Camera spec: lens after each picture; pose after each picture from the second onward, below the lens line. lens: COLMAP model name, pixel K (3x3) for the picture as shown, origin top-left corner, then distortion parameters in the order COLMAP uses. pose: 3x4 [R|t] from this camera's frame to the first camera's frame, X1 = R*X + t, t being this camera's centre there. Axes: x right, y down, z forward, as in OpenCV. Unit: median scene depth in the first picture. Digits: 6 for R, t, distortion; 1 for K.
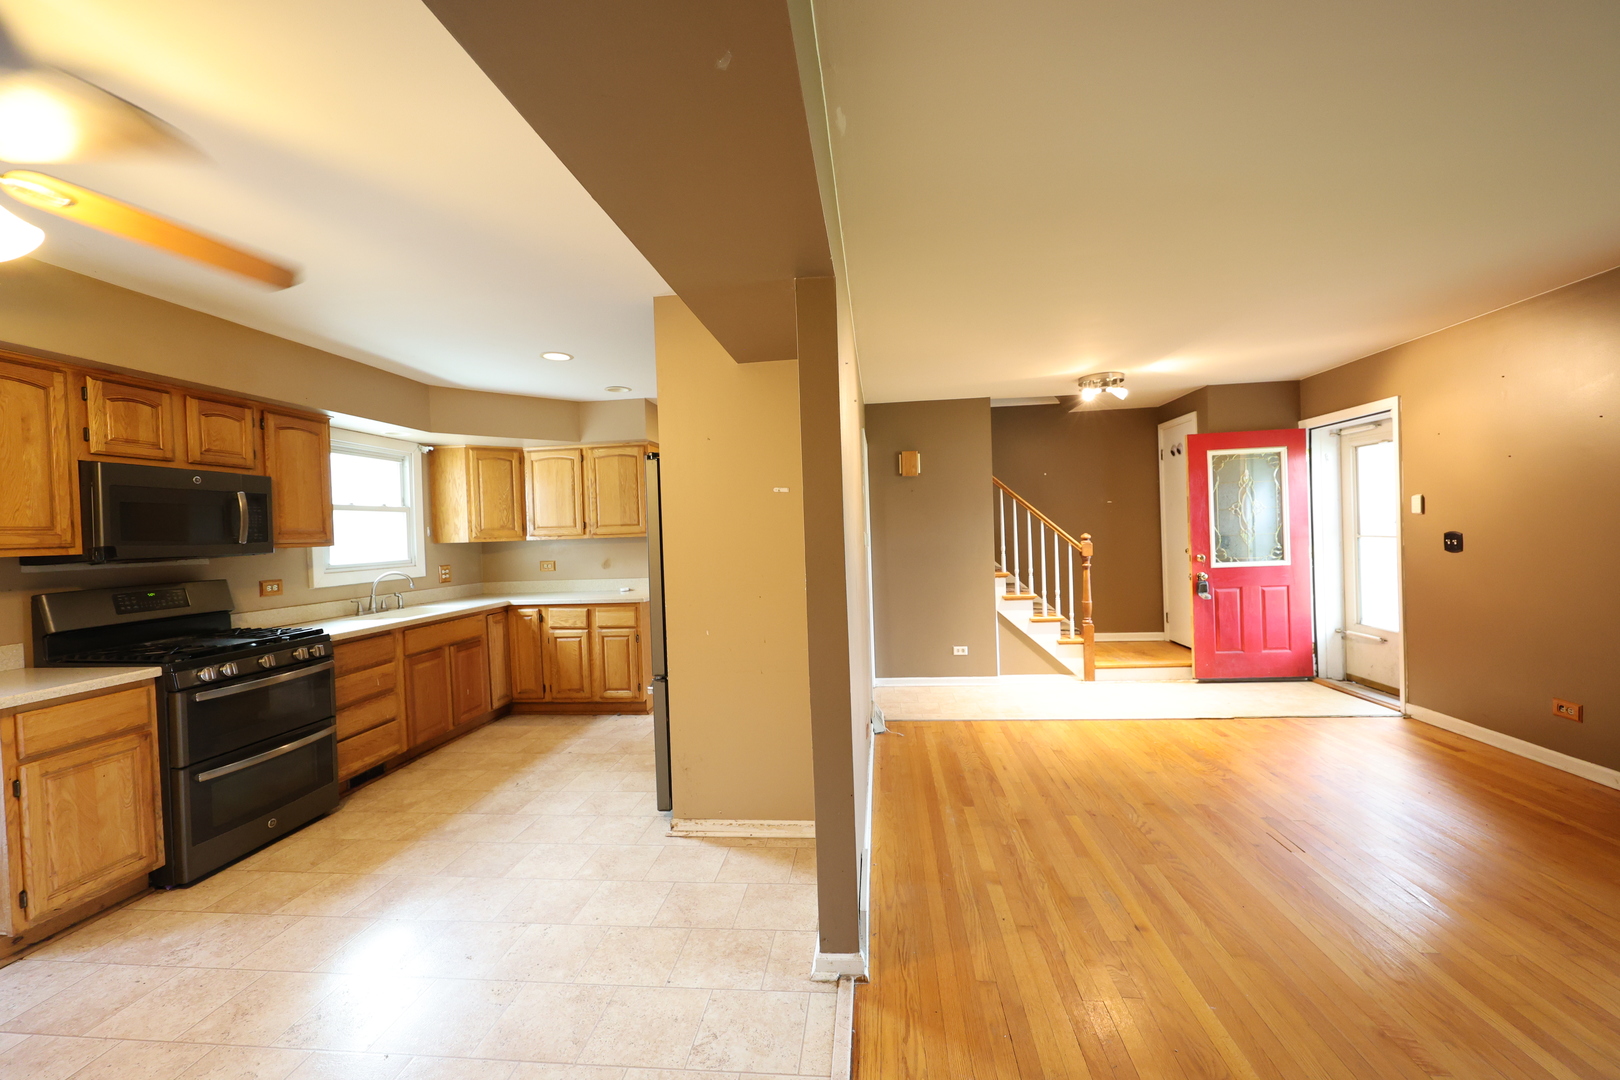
lens RADIAL K [[652.1, 0, 810.3], [0, 652.1, 538.6], [0, 0, 1]] dist [-0.003094, 0.001248]
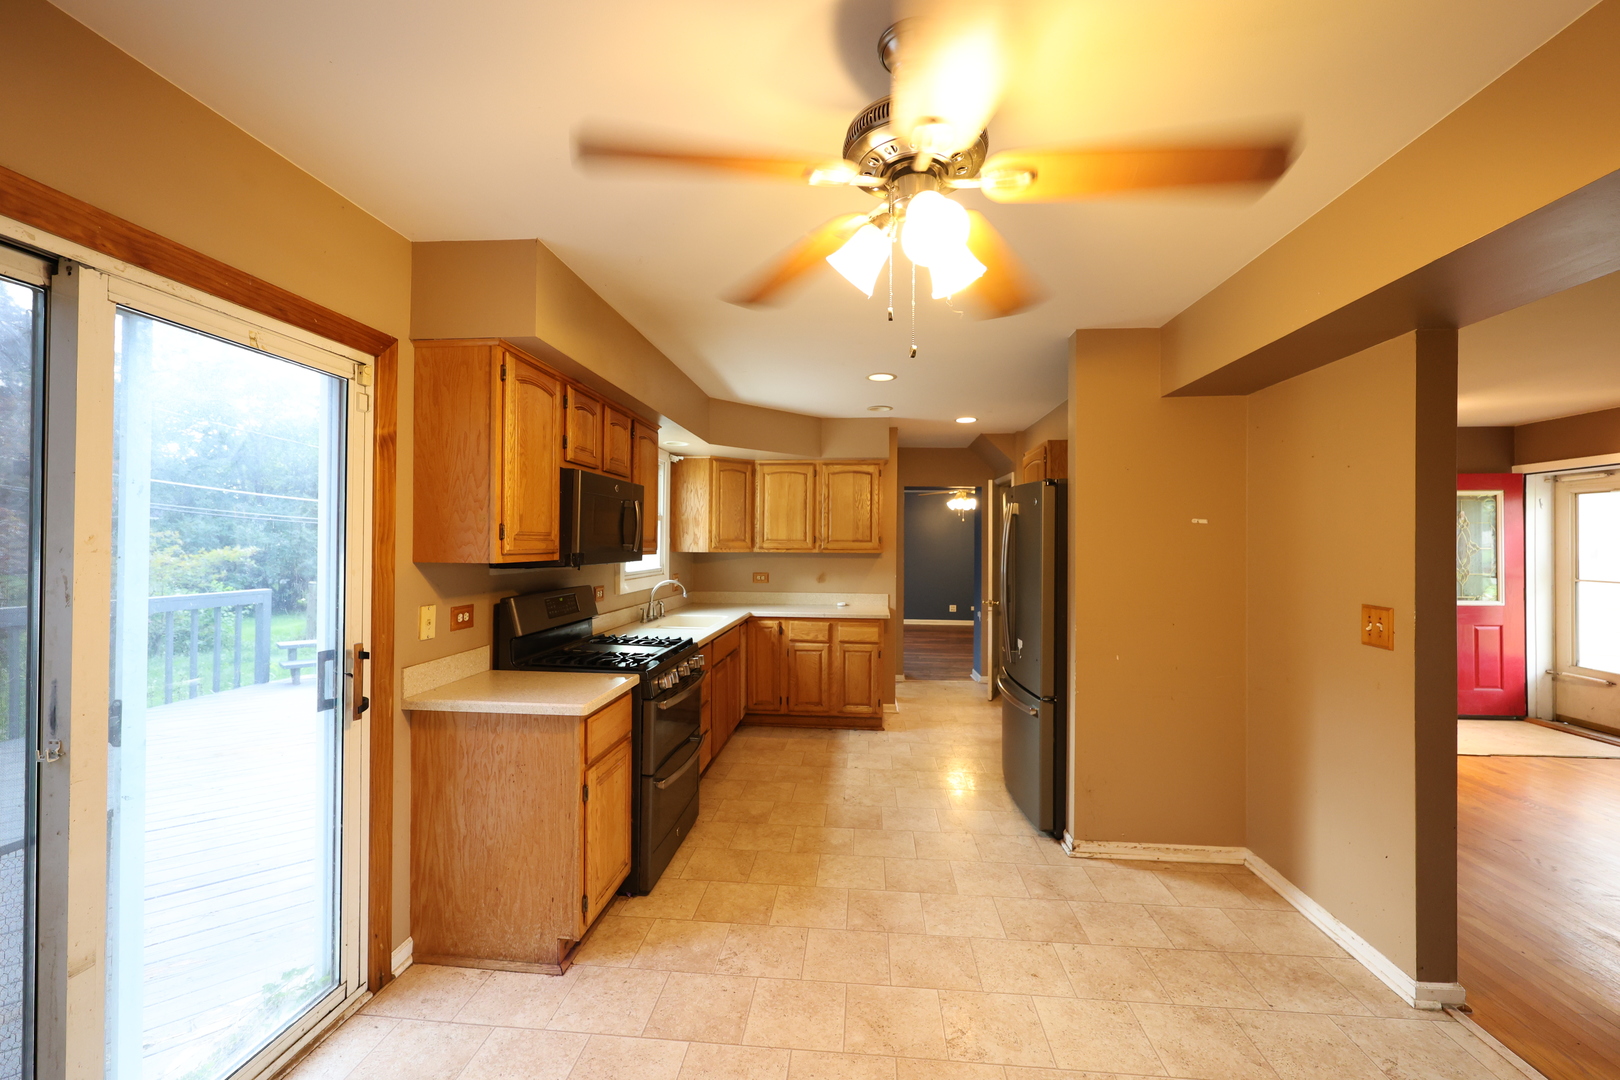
lens RADIAL K [[652.1, 0, 805.0], [0, 652.1, 540.0], [0, 0, 1]] dist [-0.003094, 0.001248]
pose [[0.999110, 0.039644, 0.014400, -0.401769], [-0.039407, 0.999089, -0.016386, -0.002751], [-0.015037, 0.015804, 0.999762, -0.010408]]
